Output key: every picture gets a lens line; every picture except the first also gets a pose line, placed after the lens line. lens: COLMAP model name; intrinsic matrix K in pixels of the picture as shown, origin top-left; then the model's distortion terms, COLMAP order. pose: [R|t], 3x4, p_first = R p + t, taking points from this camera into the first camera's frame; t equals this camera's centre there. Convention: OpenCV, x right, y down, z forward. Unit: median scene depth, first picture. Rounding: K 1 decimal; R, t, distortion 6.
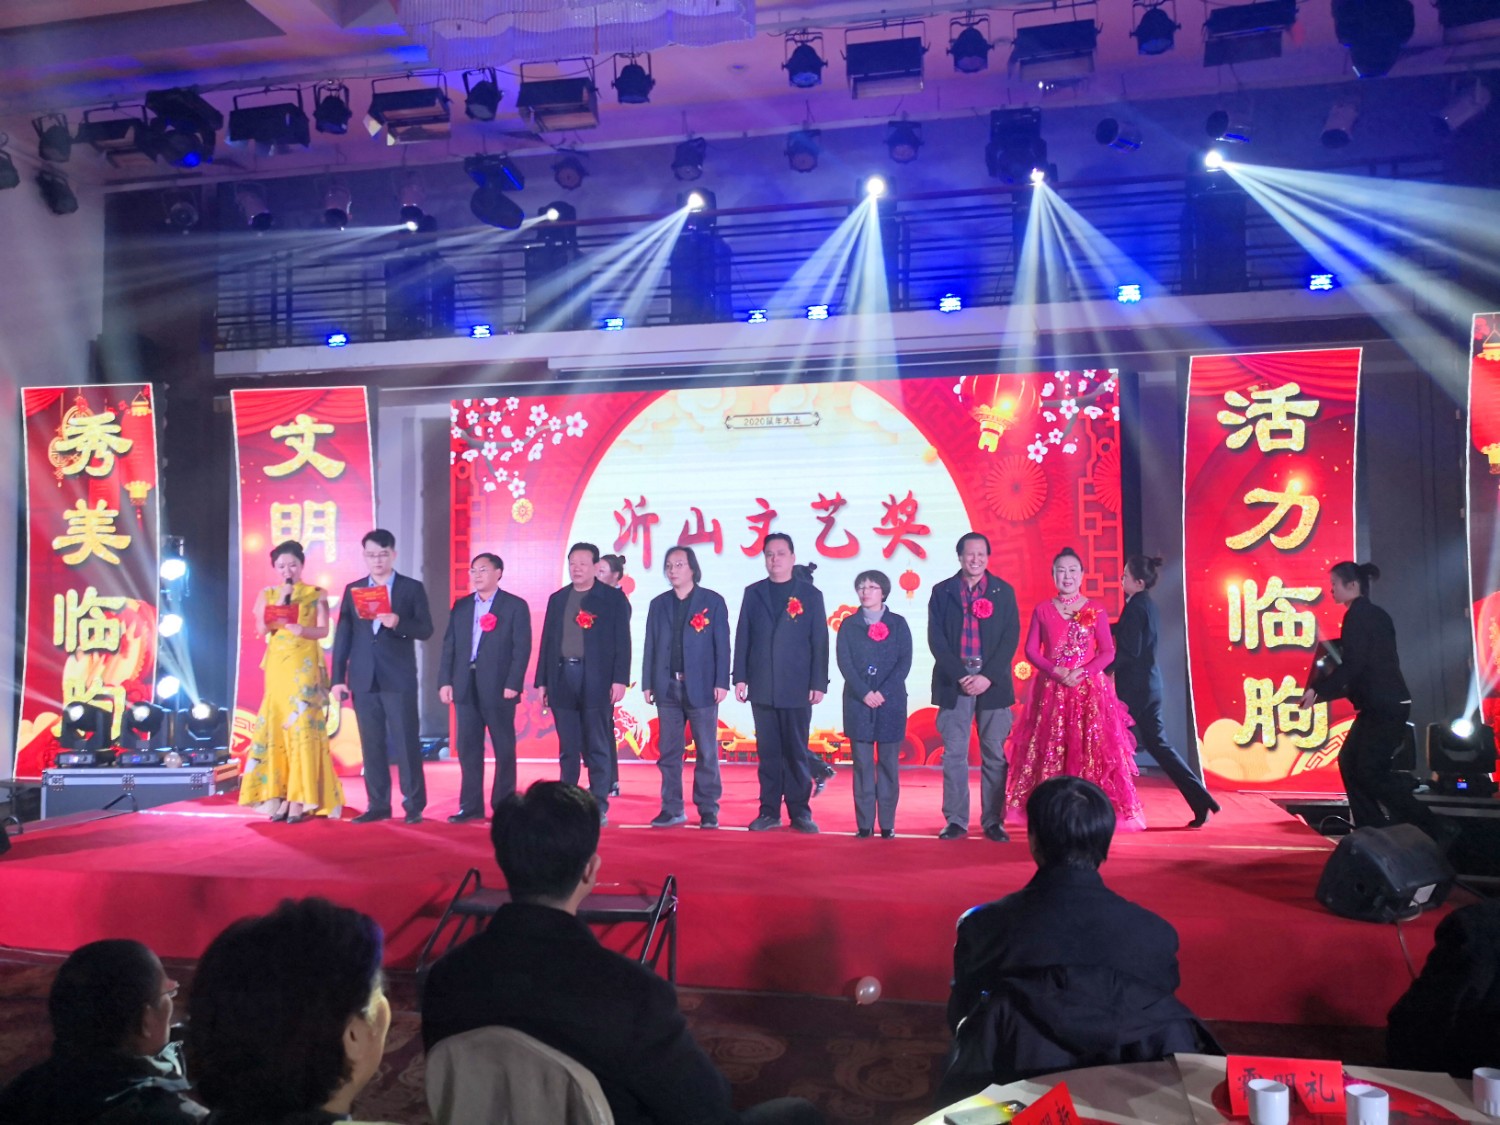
lens RADIAL K [[1261.9, 0, 741.9], [0, 1261.9, 565.2], [0, 0, 1]] dist [0.008146, -0.005047]
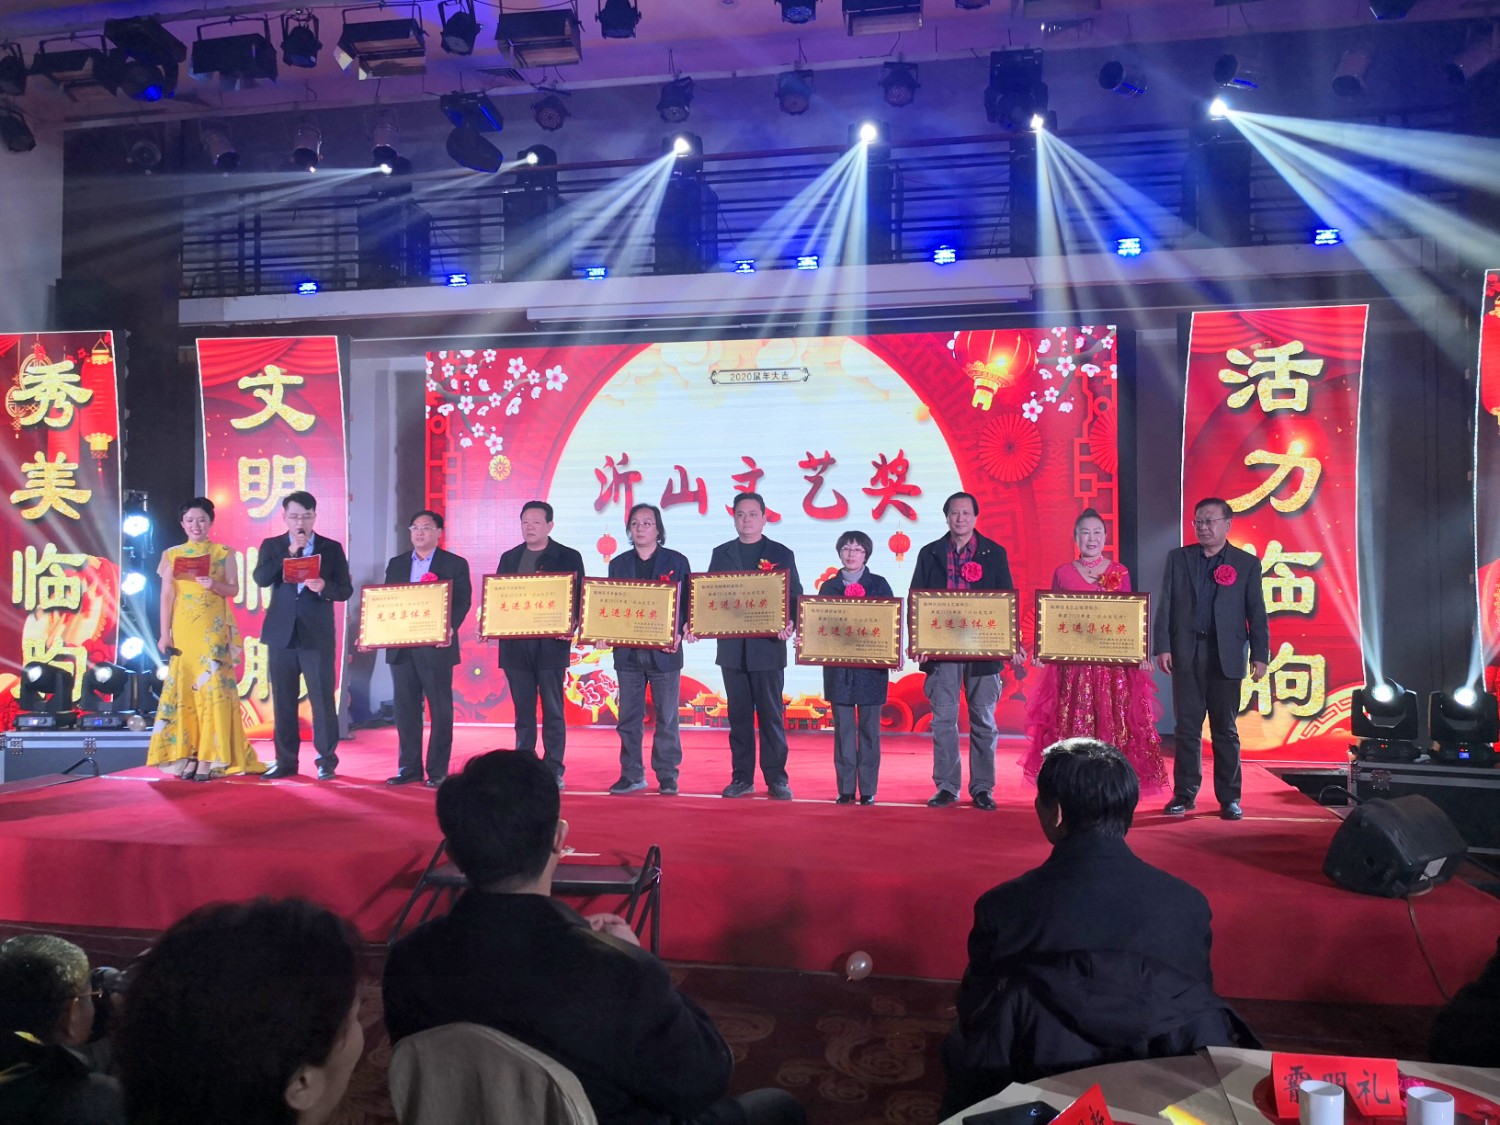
lens RADIAL K [[1289.6, 0, 744.1], [0, 1289.6, 558.8], [0, 0, 1]] dist [-0.000114, 0.001206]
pose [[0.999863, 0.006954, 0.015009, -0.001676], [-0.007320, 0.999675, 0.024423, 0.001519], [-0.014834, -0.024529, 0.999589, 0.010755]]
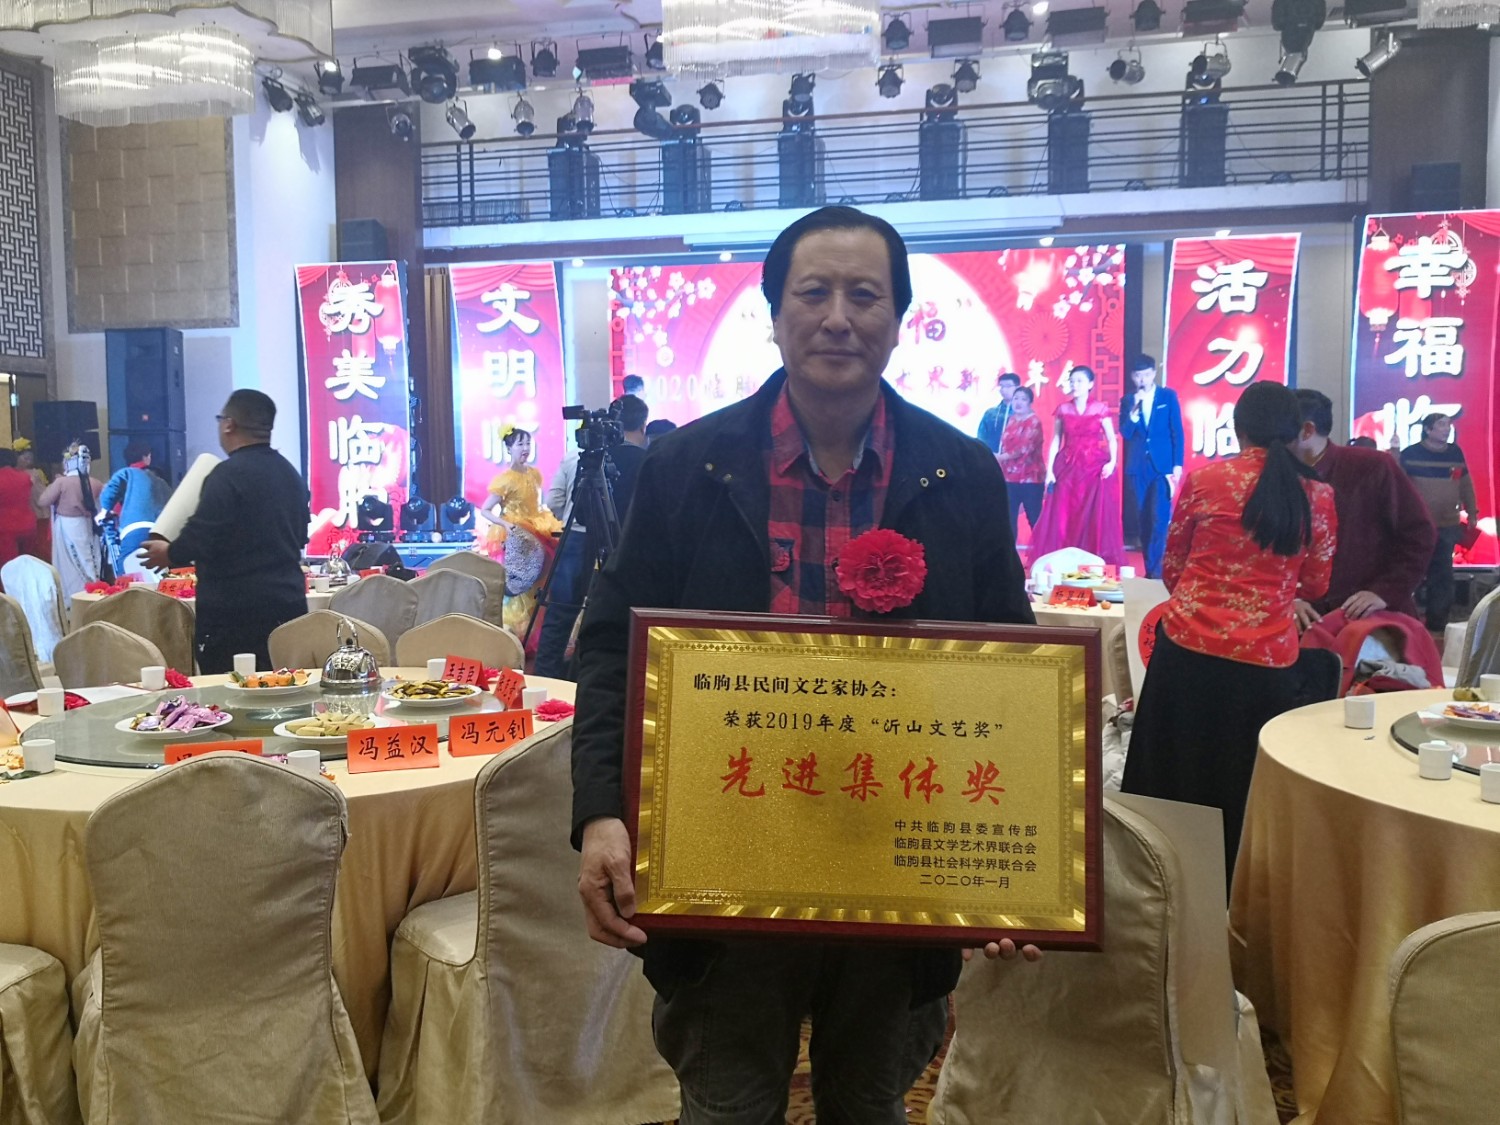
lens RADIAL K [[1226.5, 0, 752.1], [0, 1226.5, 566.9], [0, 0, 1]] dist [0.029418, -0.003548]
pose [[0.999571, -0.000644, -0.029266, -0.054074], [0.004650, 0.990557, 0.137025, -0.000936], [0.028901, -0.137103, 0.990135, -0.333602]]
